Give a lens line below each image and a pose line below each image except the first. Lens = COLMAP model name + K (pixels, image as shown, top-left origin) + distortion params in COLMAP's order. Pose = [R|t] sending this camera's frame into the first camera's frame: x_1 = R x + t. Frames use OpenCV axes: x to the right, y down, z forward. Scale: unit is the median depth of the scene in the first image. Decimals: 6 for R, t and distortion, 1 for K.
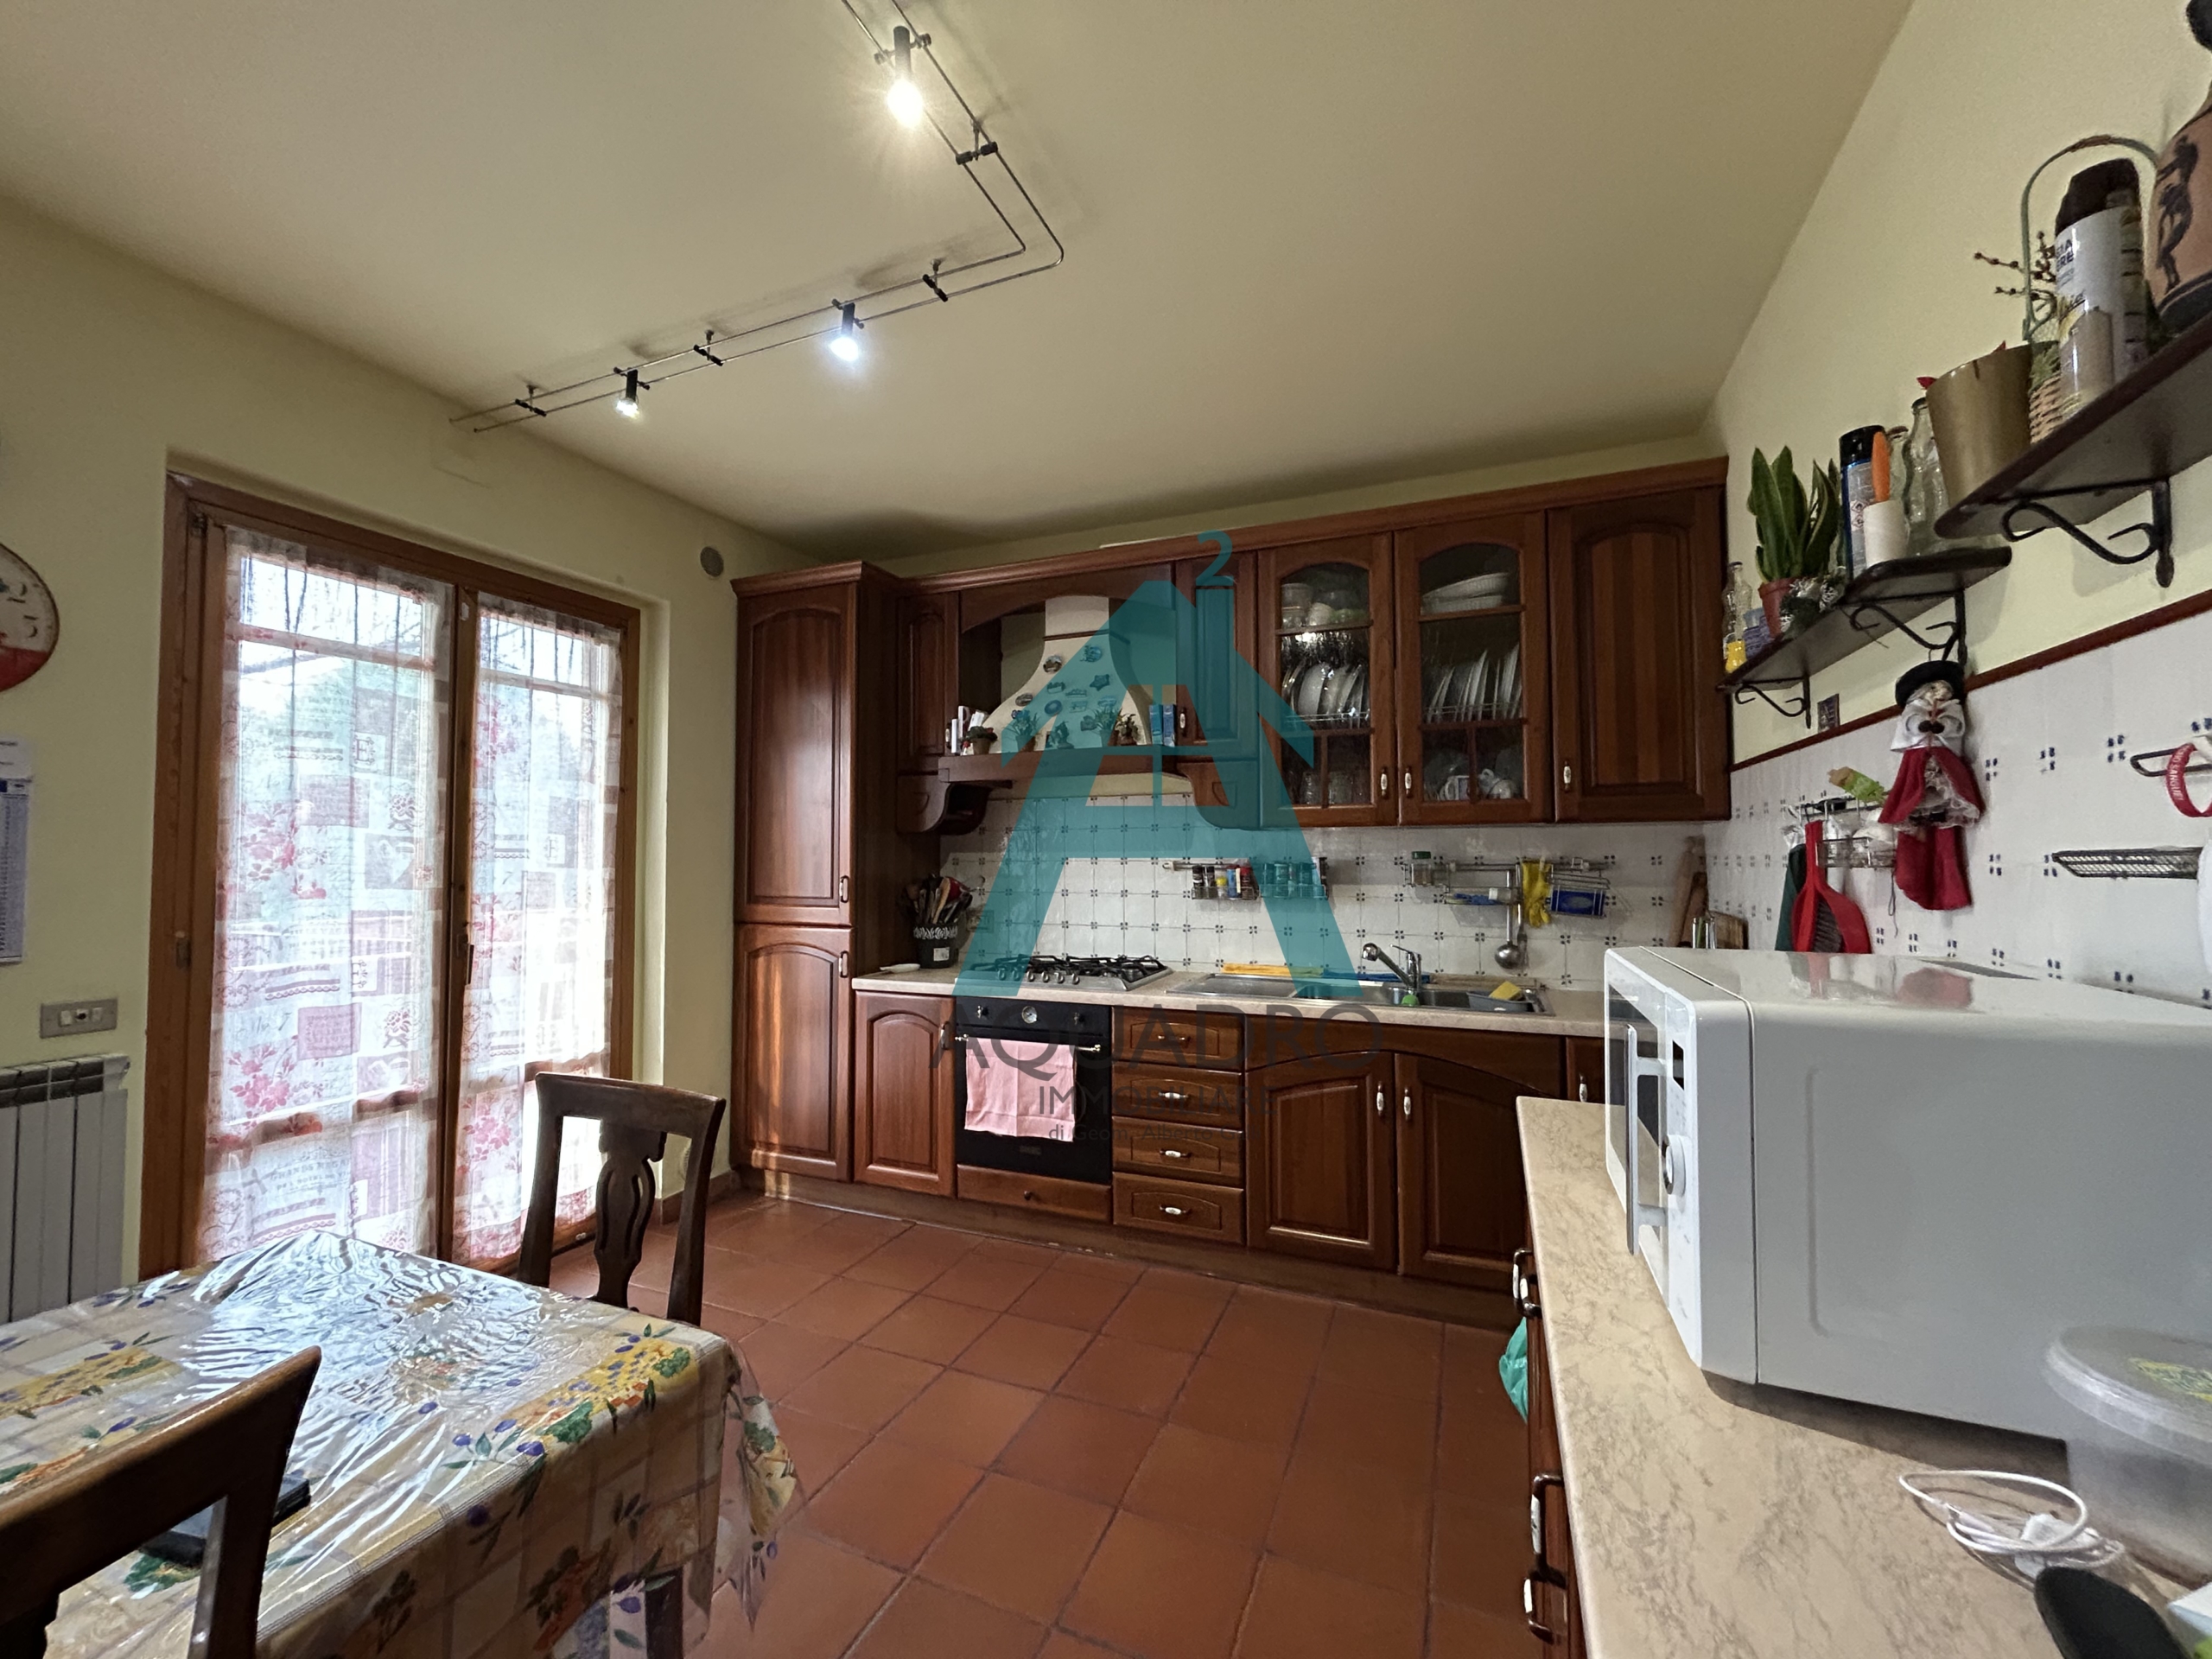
lens RADIAL K [[887.5, 0, 1108.3], [0, 887.5, 830.0], [0, 0, 1]] dist [-0.000951, 0.000034]
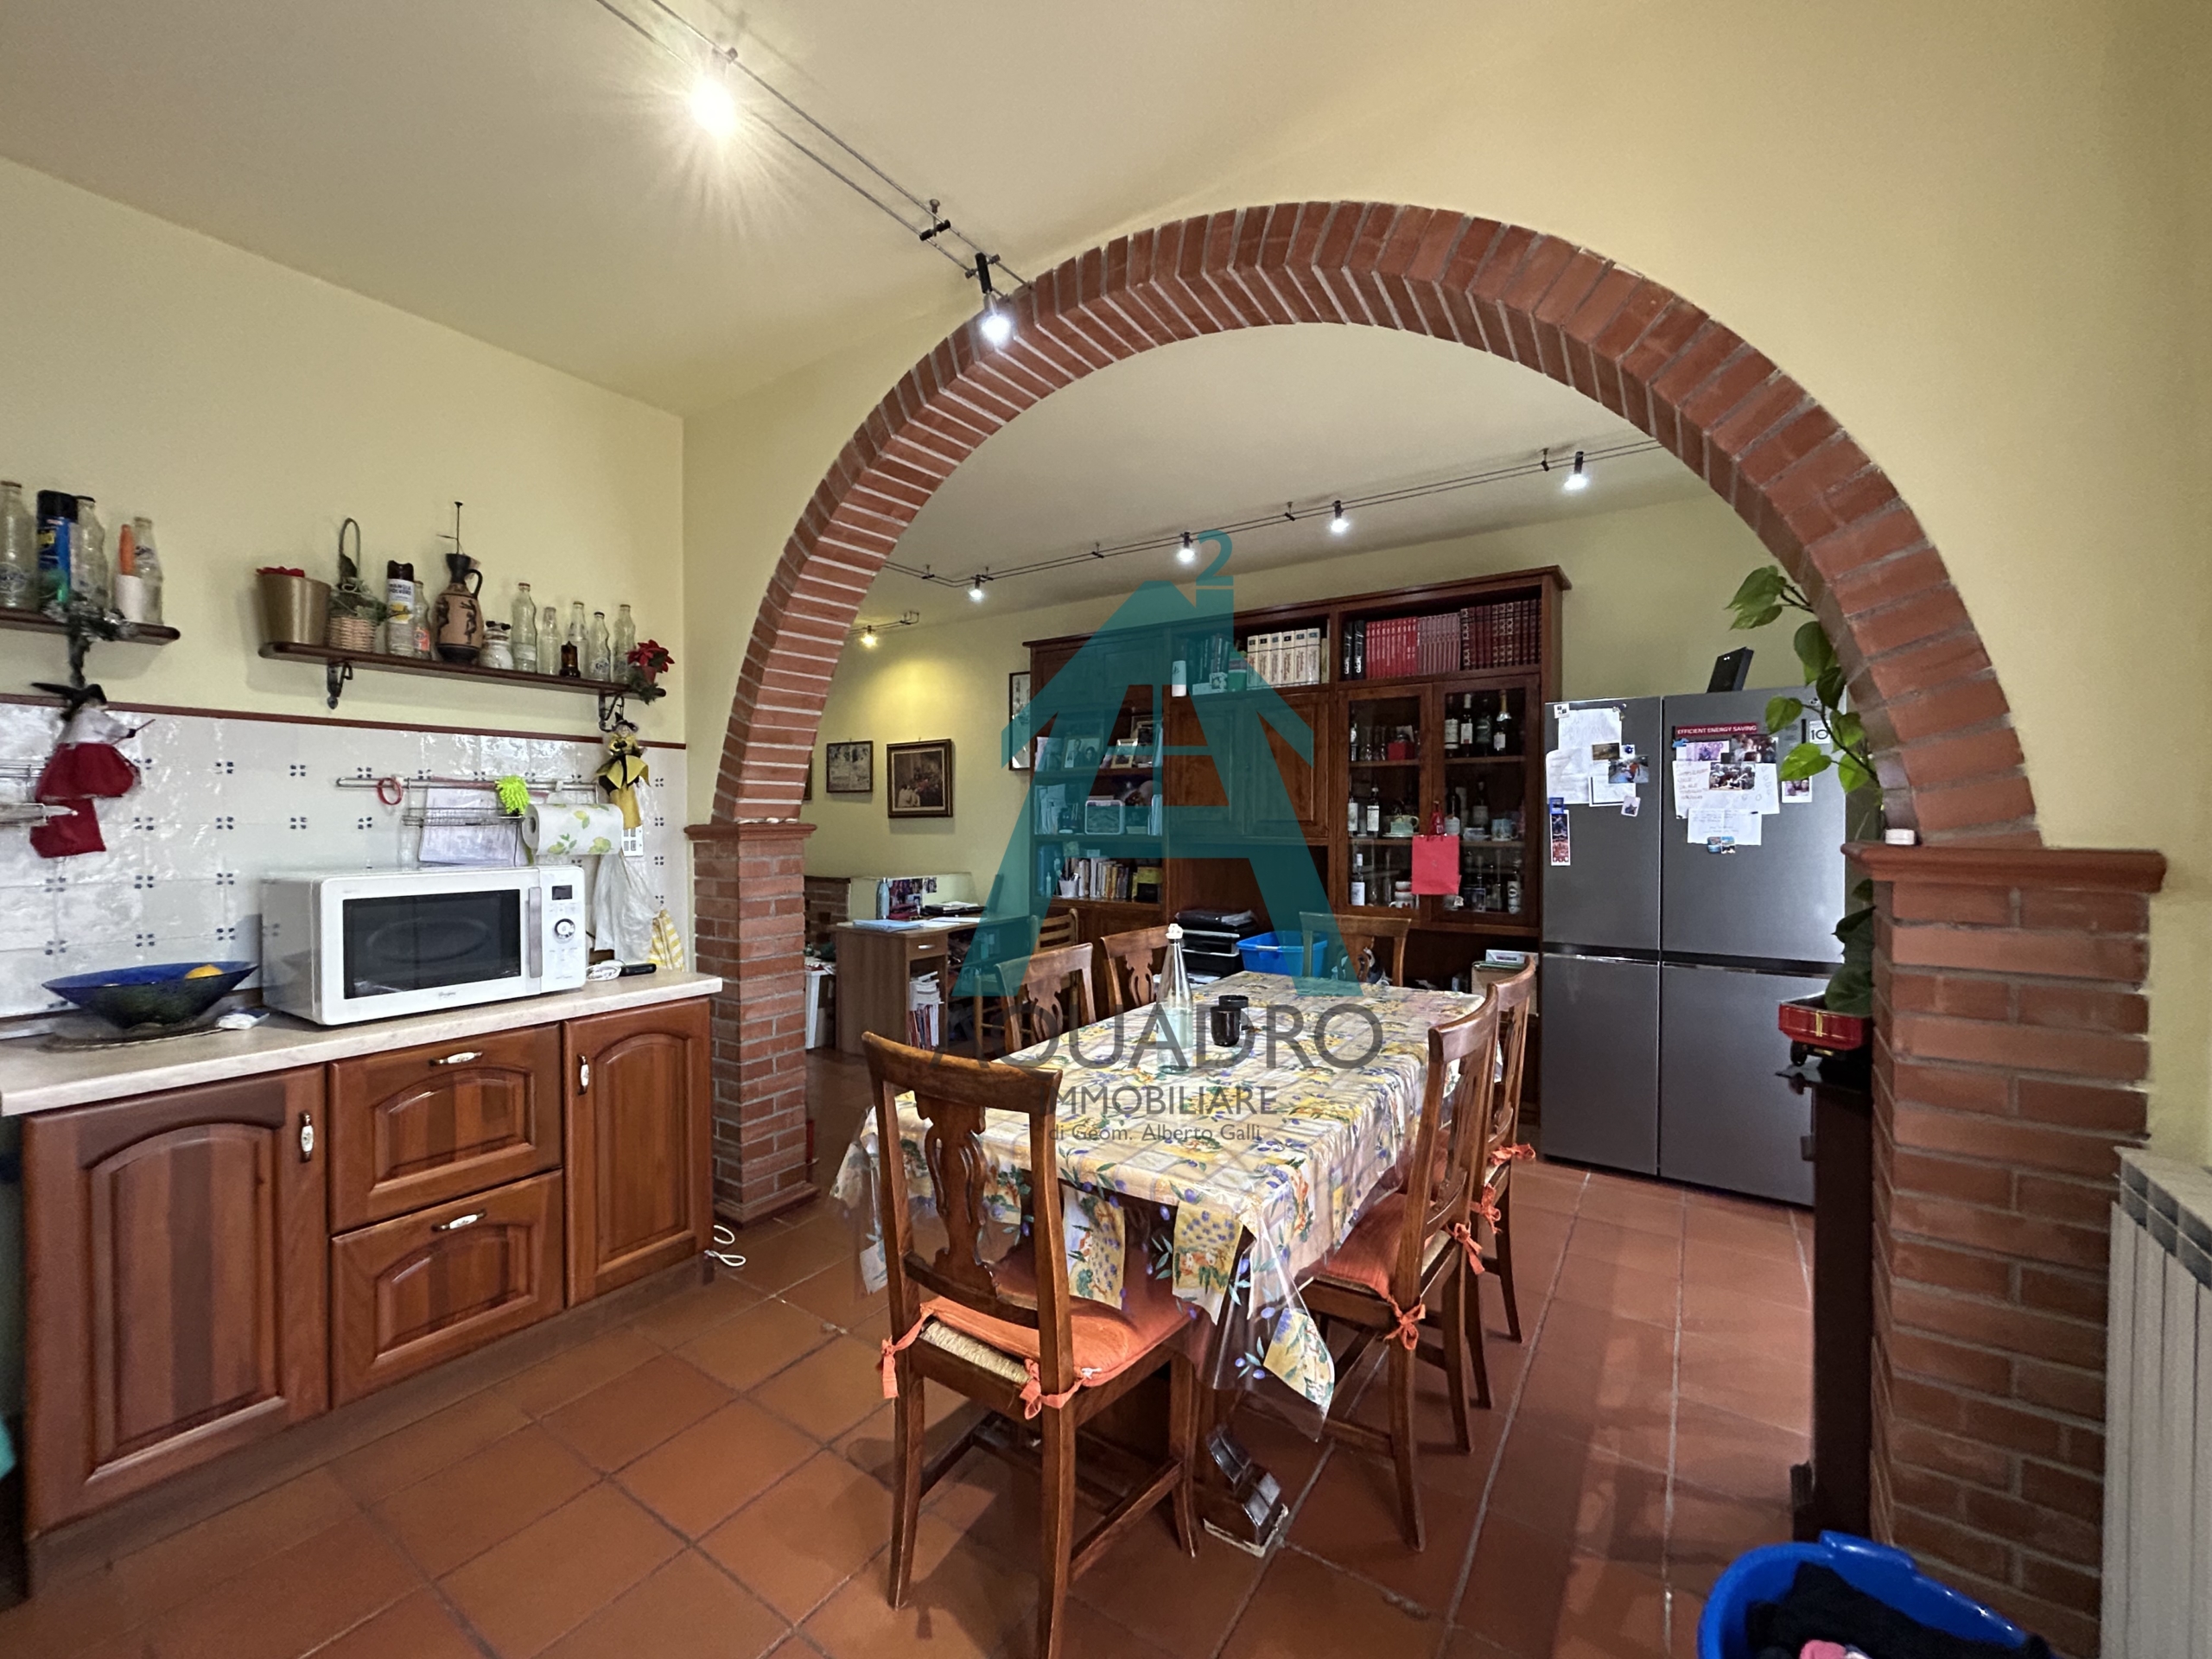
lens RADIAL K [[887.5, 0, 1112.9], [0, 887.5, 823.4], [0, 0, 1]] dist [-0.000951, 0.000034]
pose [[-0.981611, 0.002145, 0.190881, -0.422528], [-0.002721, 0.999678, -0.025228, 0.029555], [-0.190874, -0.025284, -0.981289, 0.904691]]
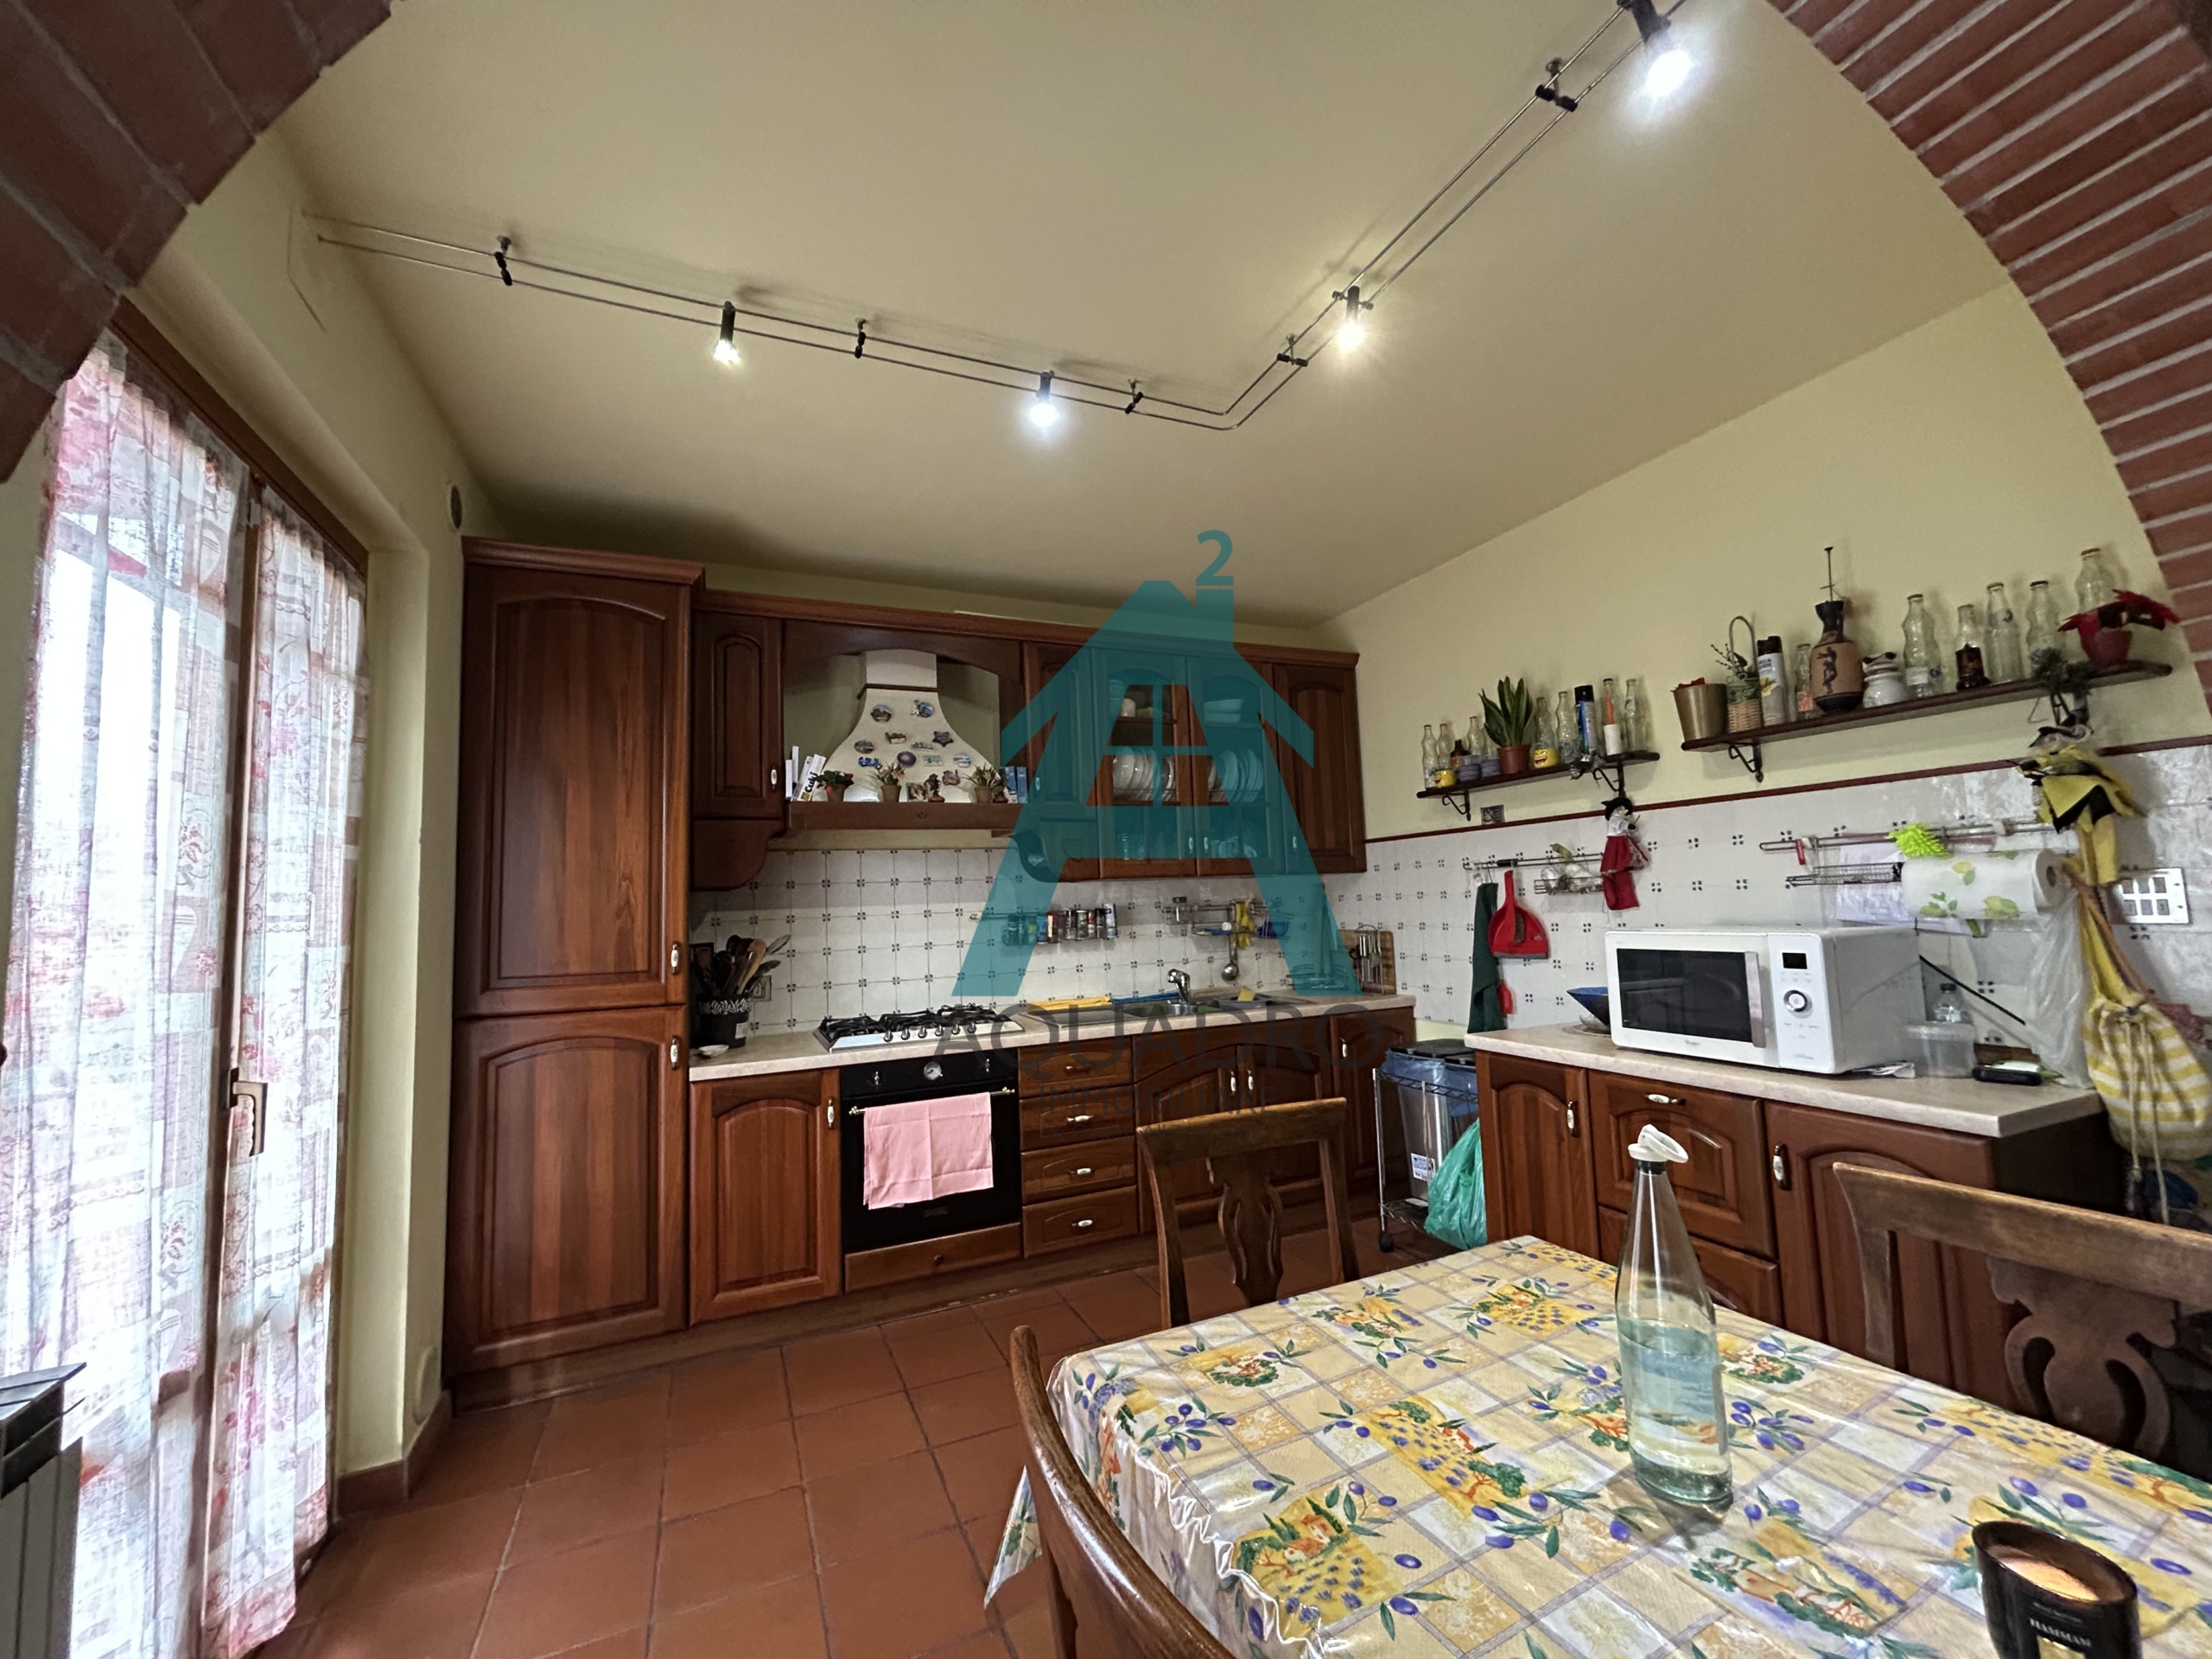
lens RADIAL K [[887.5, 0, 1104.4], [0, 887.5, 832.5], [0, 0, 1]] dist [-0.000951, 0.000034]
pose [[0.690111, 0.035714, 0.722822, -0.674598], [0.012286, 0.998060, -0.061043, 0.007765], [-0.723600, 0.051007, 0.688333, 0.175800]]
